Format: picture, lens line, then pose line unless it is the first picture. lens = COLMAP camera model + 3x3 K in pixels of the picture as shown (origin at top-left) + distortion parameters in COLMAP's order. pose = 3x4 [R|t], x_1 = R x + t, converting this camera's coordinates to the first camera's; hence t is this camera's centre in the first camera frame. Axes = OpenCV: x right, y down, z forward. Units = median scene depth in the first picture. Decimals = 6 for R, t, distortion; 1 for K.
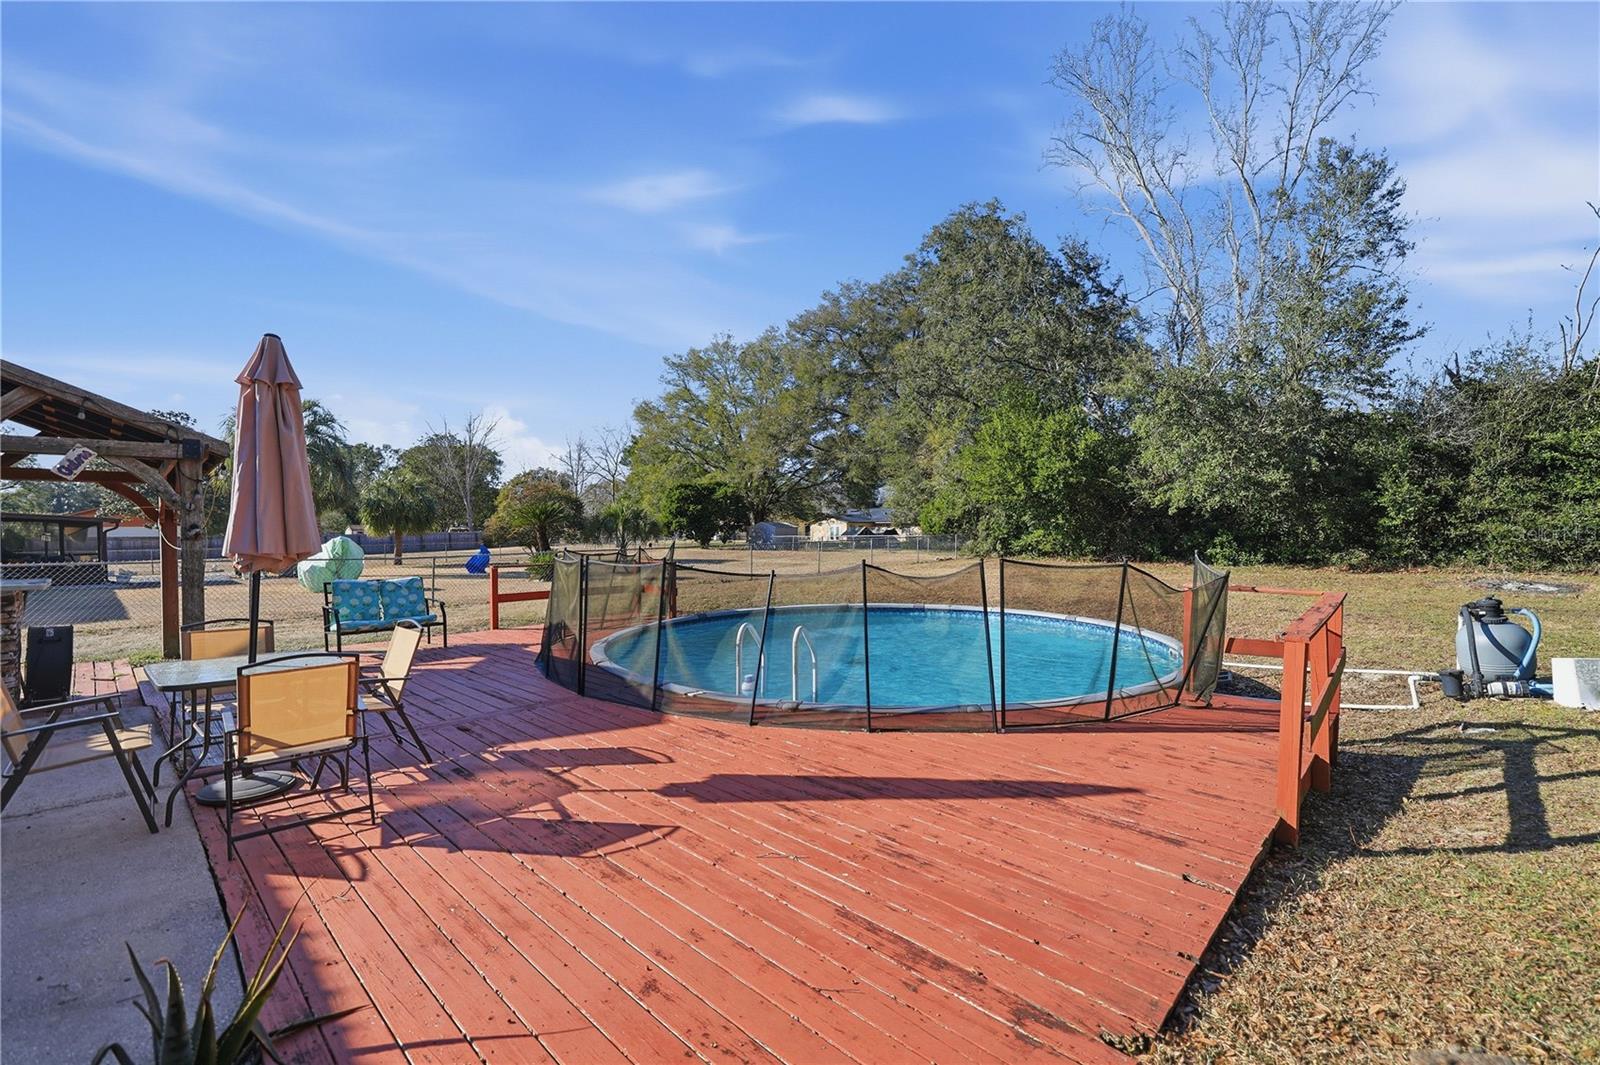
lens RADIAL K [[671.8, 0, 798.8], [0, 671.8, 535.5], [0, 0, 1]] dist [-0.000507, 0.000084]
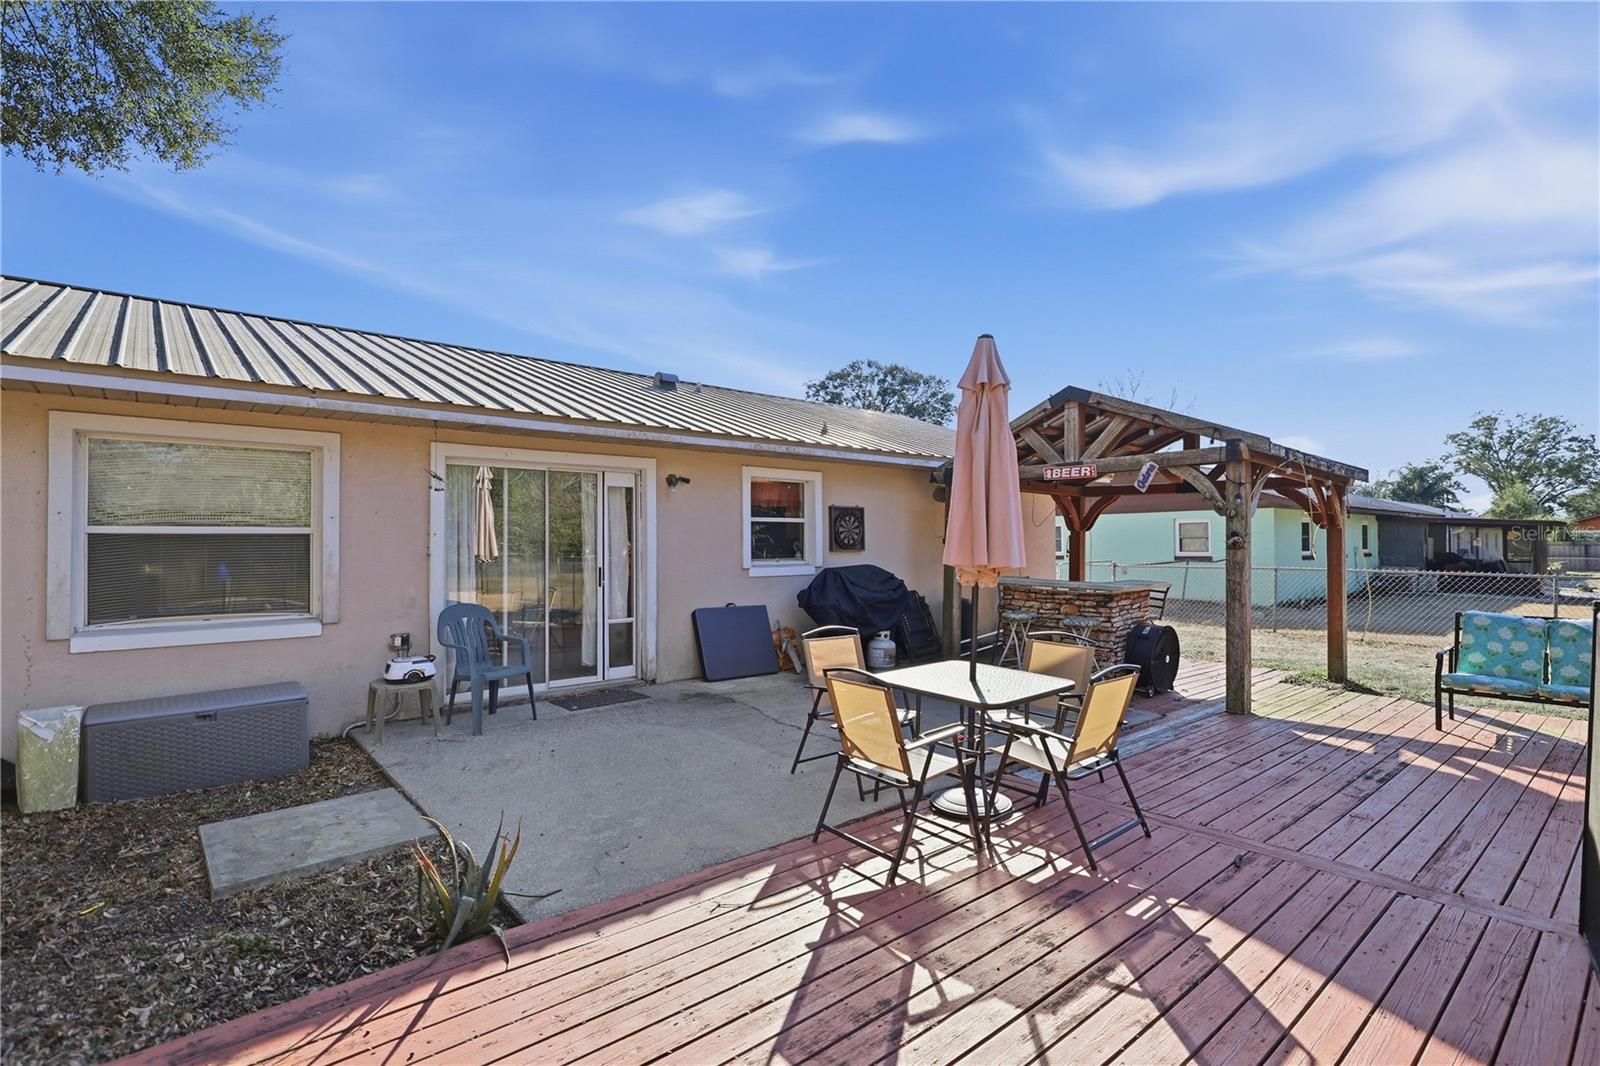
lens RADIAL K [[762.1, 0, 799.1], [0, 762.1, 536.4], [0, 0, 1]] dist [0.016738, -0.000018]
pose [[-0.099905, -0.008671, -0.994959, 0.304899], [0.000026, 0.999962, -0.008717, -0.002822], [0.994997, -0.000897, -0.099900, 0.847579]]
